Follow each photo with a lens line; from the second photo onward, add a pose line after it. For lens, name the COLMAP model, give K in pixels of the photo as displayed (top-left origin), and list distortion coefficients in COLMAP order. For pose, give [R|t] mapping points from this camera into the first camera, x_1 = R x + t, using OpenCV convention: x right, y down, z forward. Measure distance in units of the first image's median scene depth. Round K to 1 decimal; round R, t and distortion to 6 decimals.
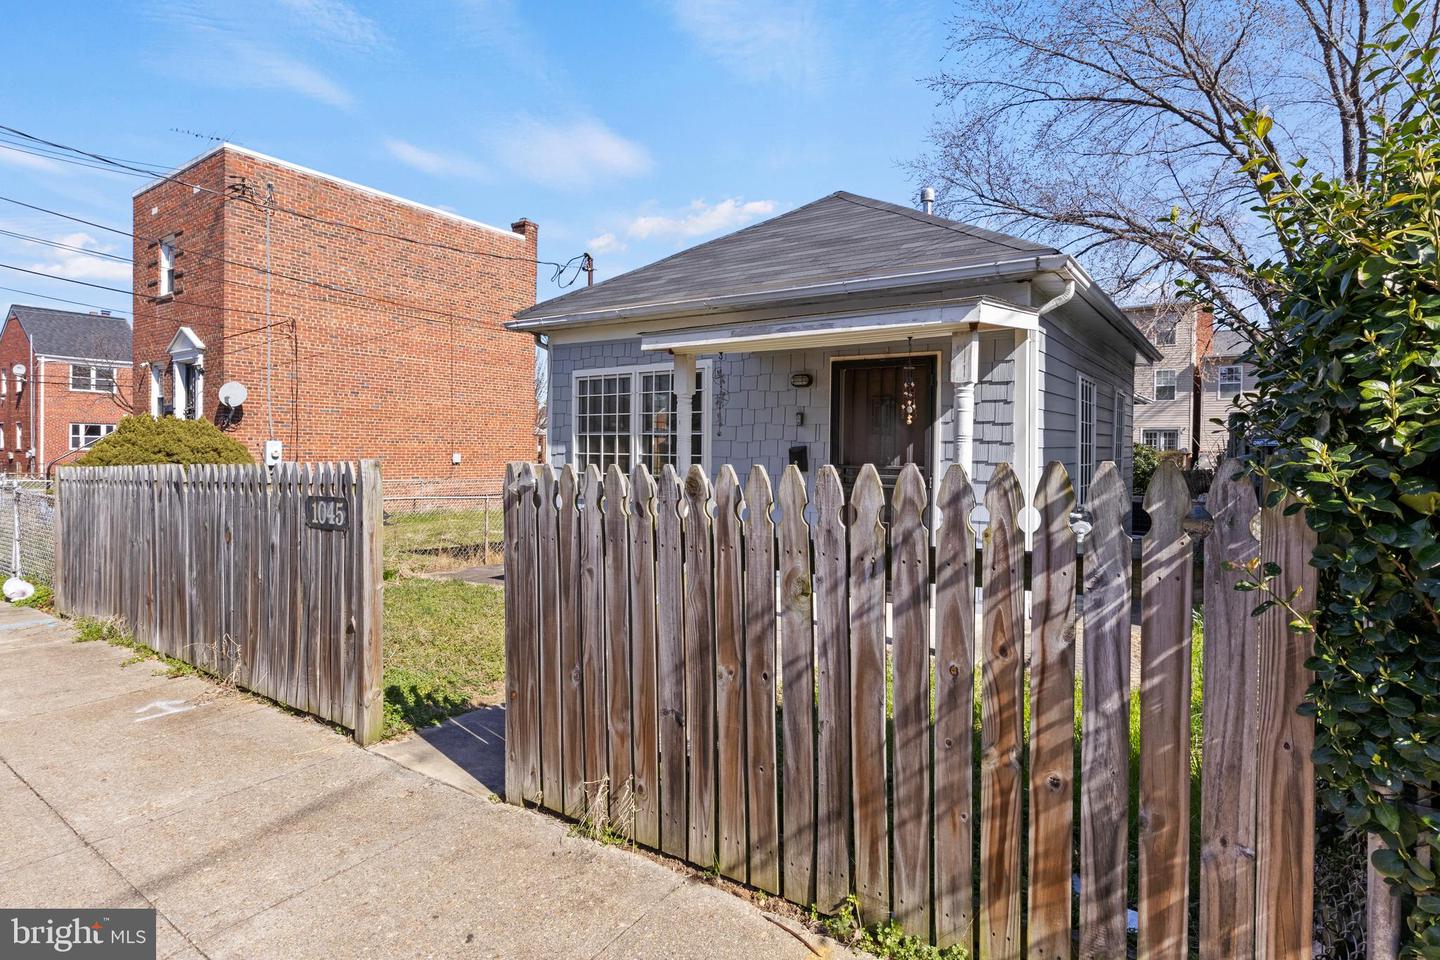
lens RADIAL K [[734.1, 0, 722.4], [0, 734.1, 441.4], [0, 0, 1]] dist [-0.013201, -0.000418]
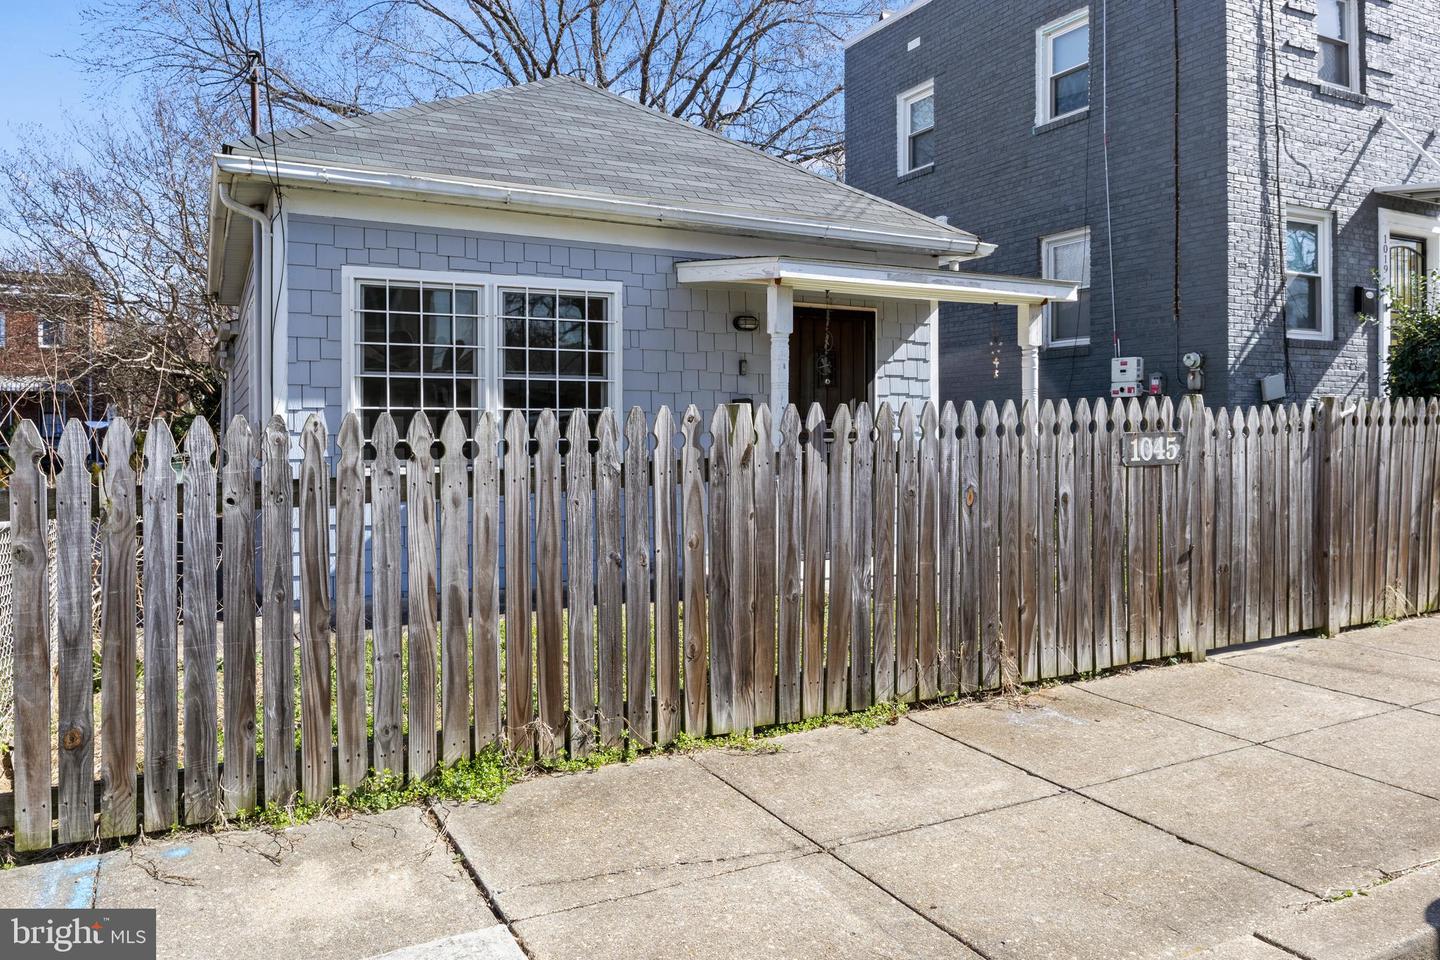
lens RADIAL K [[1042.1, 0, 720.0], [0, 1042.1, 480.0], [0, 0, 1]] dist [-0.007418, -0.000975]
pose [[0.454617, -0.052797, 0.889121, -1.071746], [-0.000601, 0.998223, 0.059583, 0.031336], [-0.890687, -0.027622, 0.453778, 0.475600]]
